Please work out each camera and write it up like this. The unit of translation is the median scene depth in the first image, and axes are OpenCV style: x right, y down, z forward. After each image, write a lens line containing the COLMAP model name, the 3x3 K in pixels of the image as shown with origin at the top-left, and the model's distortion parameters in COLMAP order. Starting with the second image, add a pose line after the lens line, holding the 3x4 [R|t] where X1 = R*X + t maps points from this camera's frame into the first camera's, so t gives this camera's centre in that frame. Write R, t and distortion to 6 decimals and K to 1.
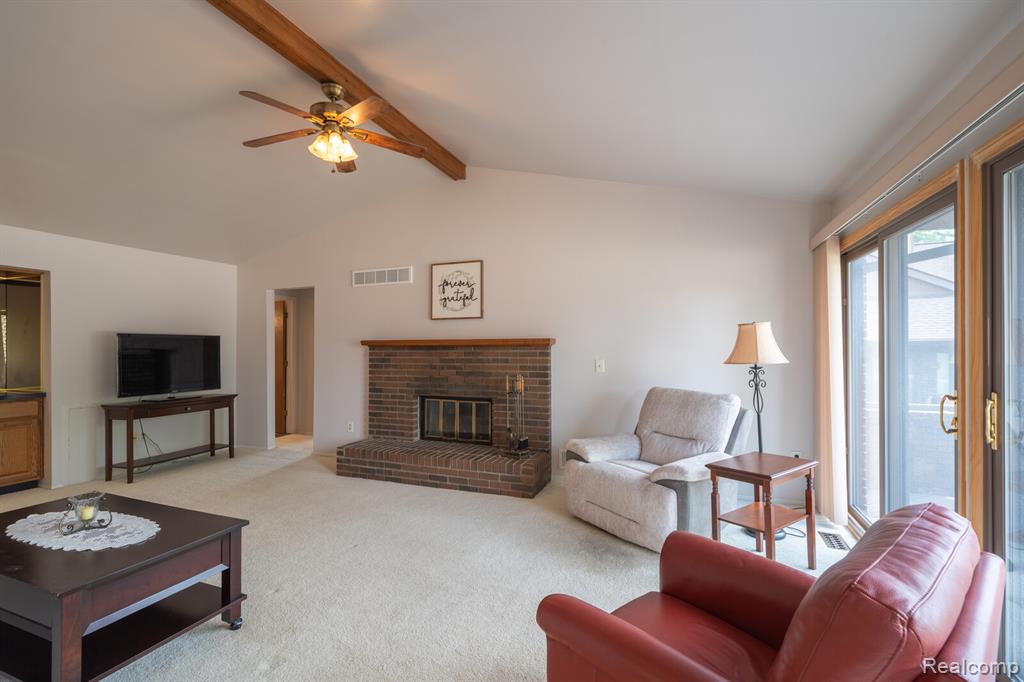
lens RADIAL K [[466.8, 0, 510.3], [0, 466.8, 343.4], [0, 0, 1]] dist [-0.001593, 0.000226]
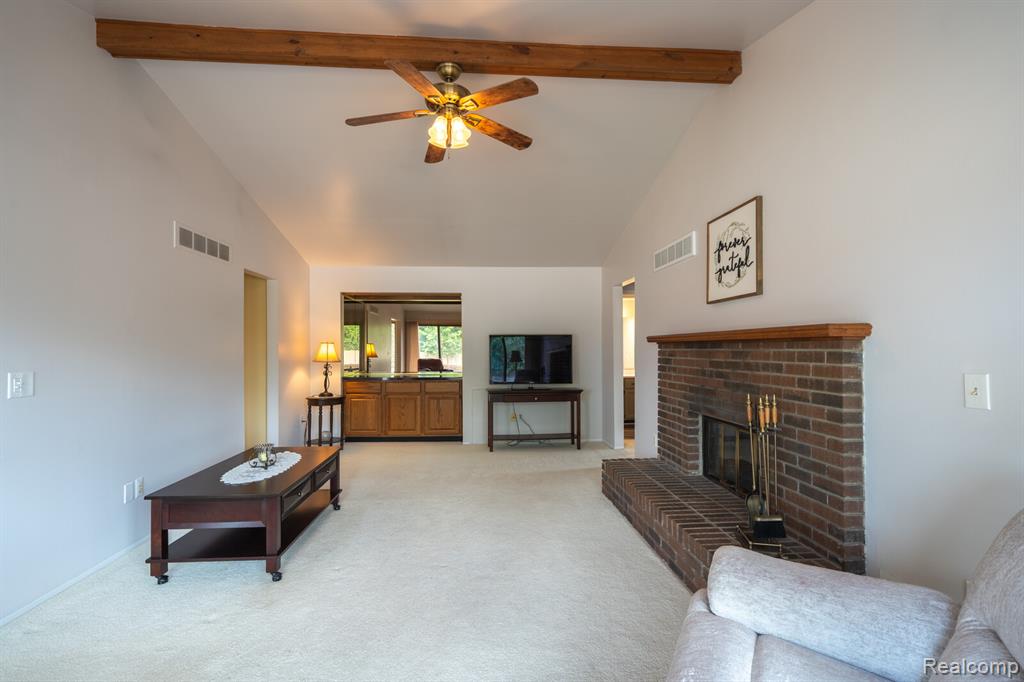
lens RADIAL K [[466.8, 0, 515.5], [0, 466.8, 342.7], [0, 0, 1]] dist [-0.001593, 0.000226]
pose [[0.423169, -0.009112, -0.906005, 0.359003], [0.013068, 0.999907, -0.003953, 0.005749], [0.905957, -0.010166, 0.423249, 0.493772]]
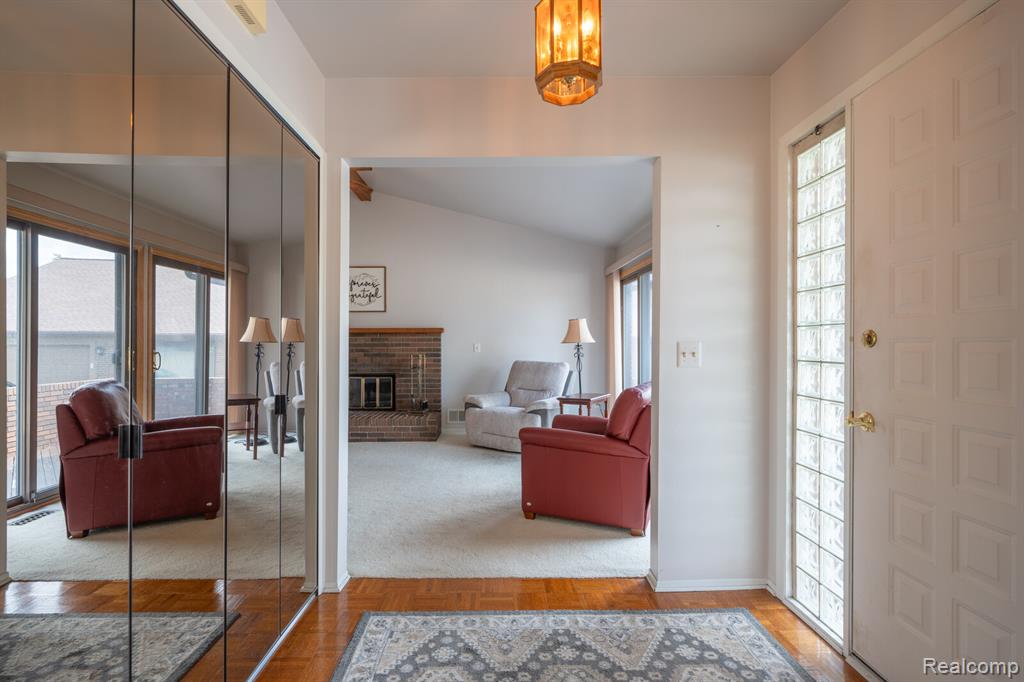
lens RADIAL K [[466.8, 0, 513.4], [0, 466.8, 343.0], [0, 0, 1]] dist [-0.001593, 0.000226]
pose [[0.920181, 0.001983, 0.391488, -0.249925], [-0.003213, 0.999992, 0.002486, 0.028100], [-0.391480, -0.003545, 0.920180, -0.329731]]
